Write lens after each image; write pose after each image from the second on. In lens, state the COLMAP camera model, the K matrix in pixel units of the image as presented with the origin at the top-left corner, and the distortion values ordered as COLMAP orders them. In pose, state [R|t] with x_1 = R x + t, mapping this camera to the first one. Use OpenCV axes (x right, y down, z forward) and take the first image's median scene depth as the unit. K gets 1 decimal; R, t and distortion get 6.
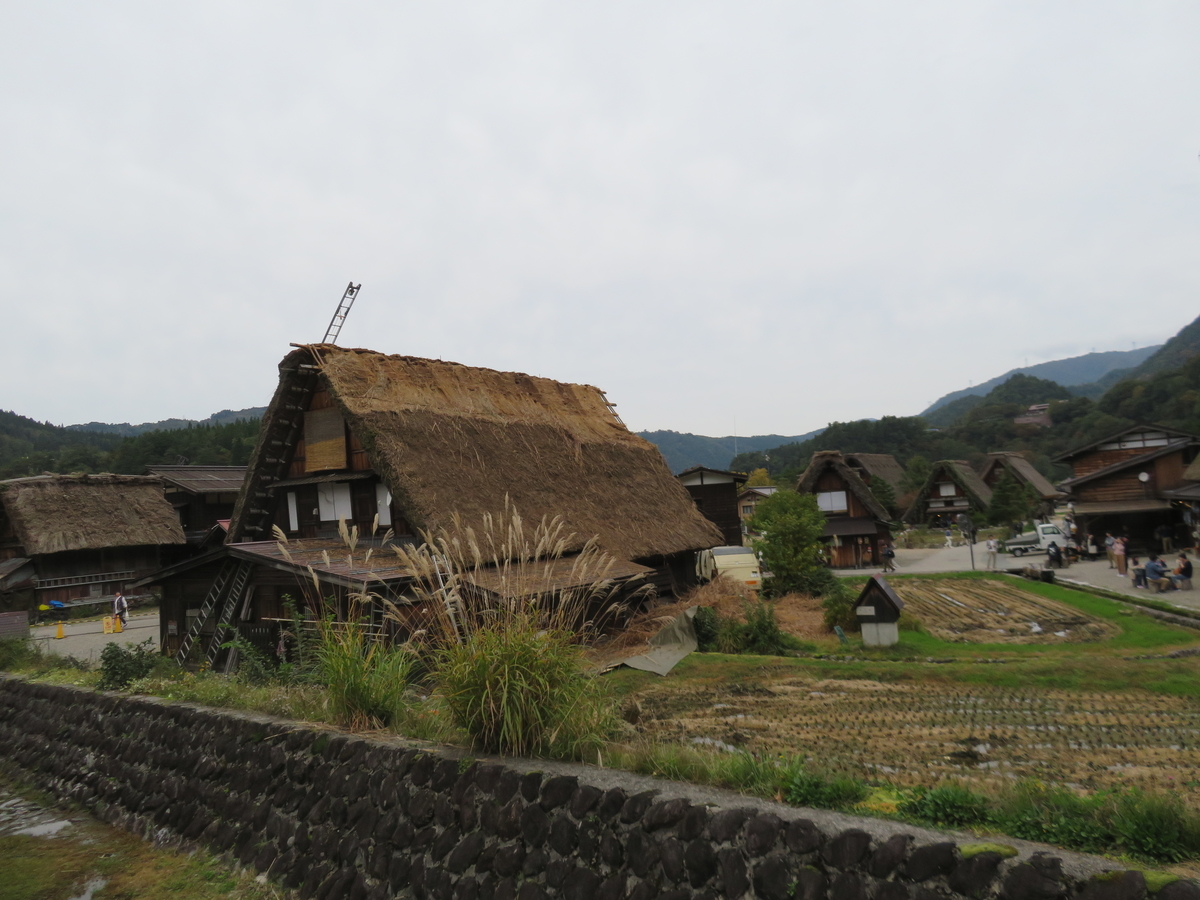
lens RADIAL K [[861.3, 0, 597.7], [0, 861.3, 449.1], [0, 0, 1]] dist [-0.007597, 0.012223]
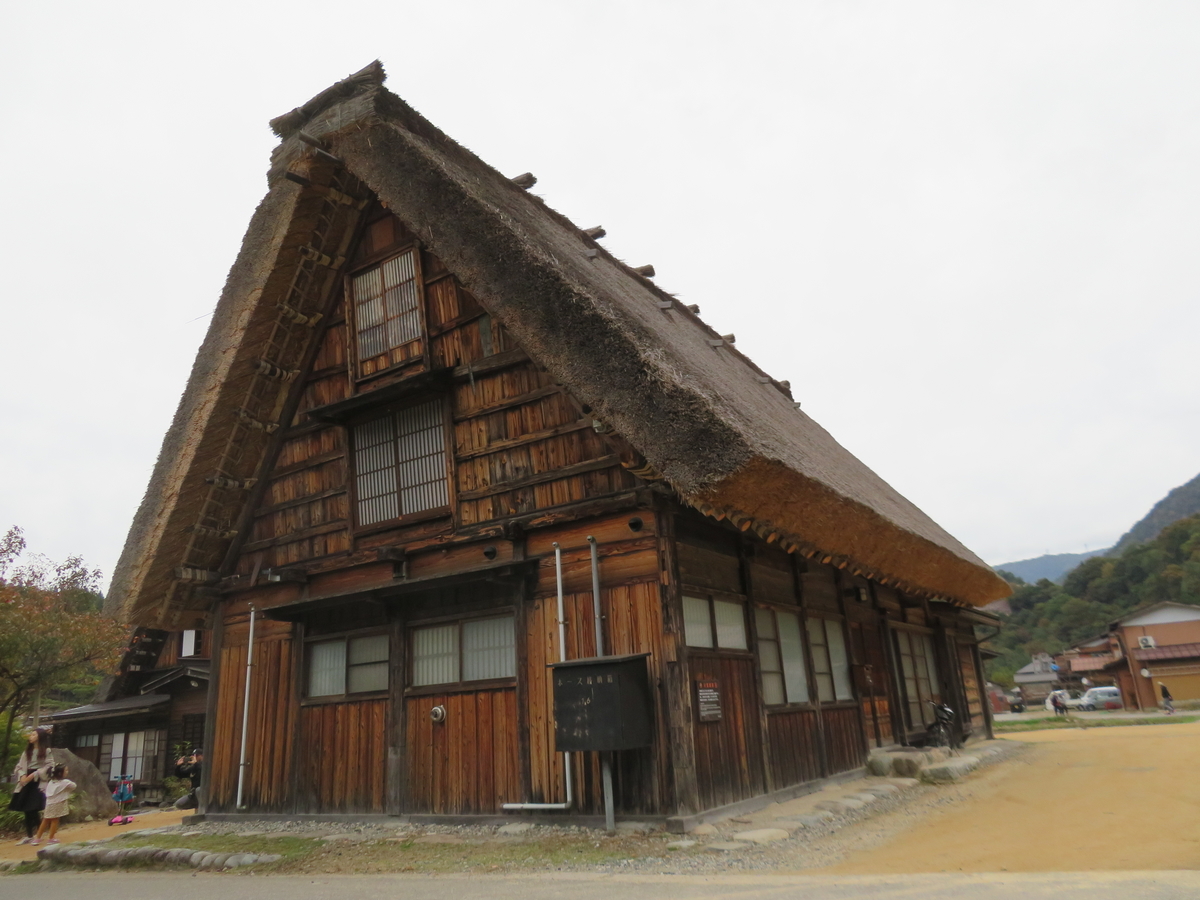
lens RADIAL K [[861.3, 0, 600.4], [0, 861.3, 452.4], [0, 0, 1]] dist [-0.007597, 0.012223]
pose [[0.998996, 0.013533, 0.042704, 2.255854], [-0.003510, 0.973994, -0.226547, 0.294518], [-0.044659, 0.226170, 0.973064, 4.181131]]
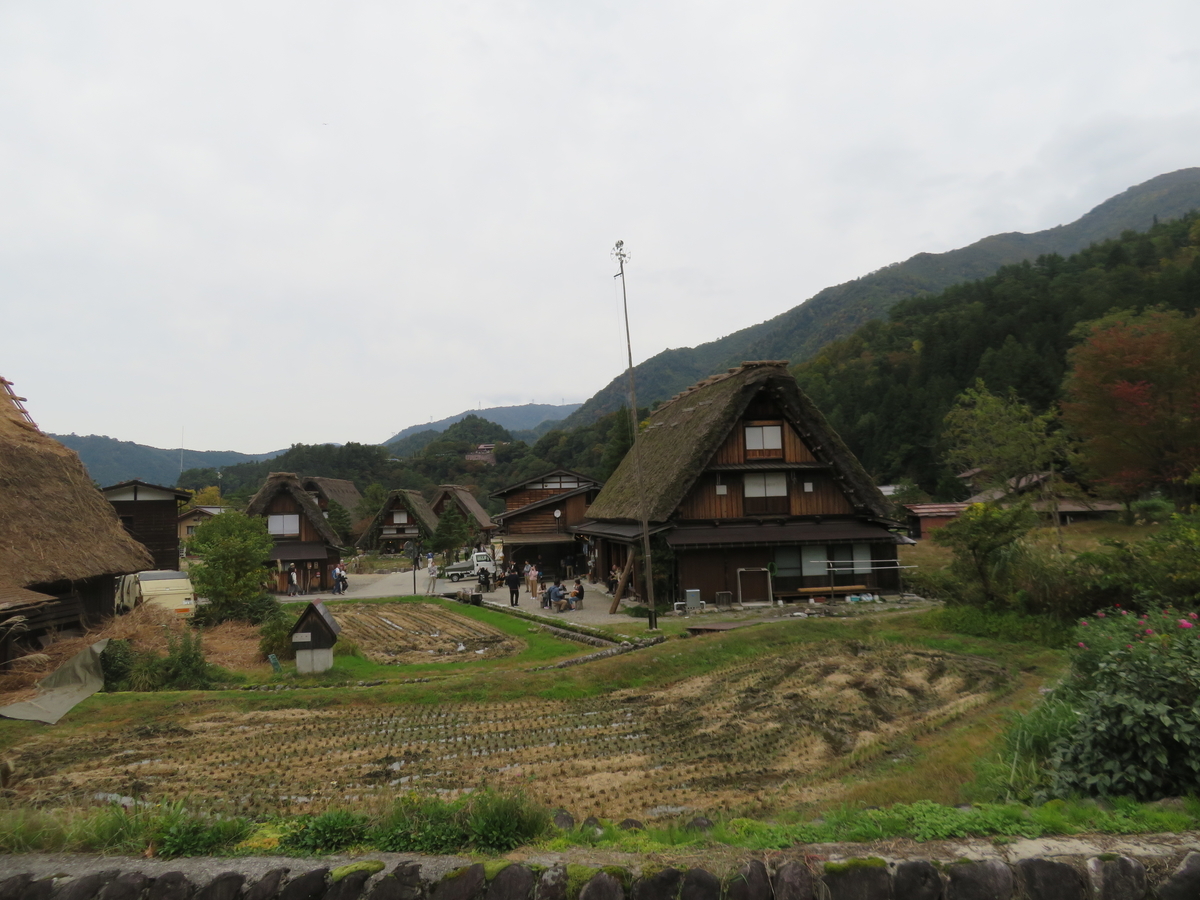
lens RADIAL K [[861.3, 0, 600.8], [0, 861.3, 447.3], [0, 0, 1]] dist [-0.007597, 0.012223]
pose [[0.818244, 0.087351, 0.568196, 0.009767], [-0.070001, 0.996173, -0.052339, -0.000803], [-0.570593, 0.003051, 0.821227, -0.002606]]
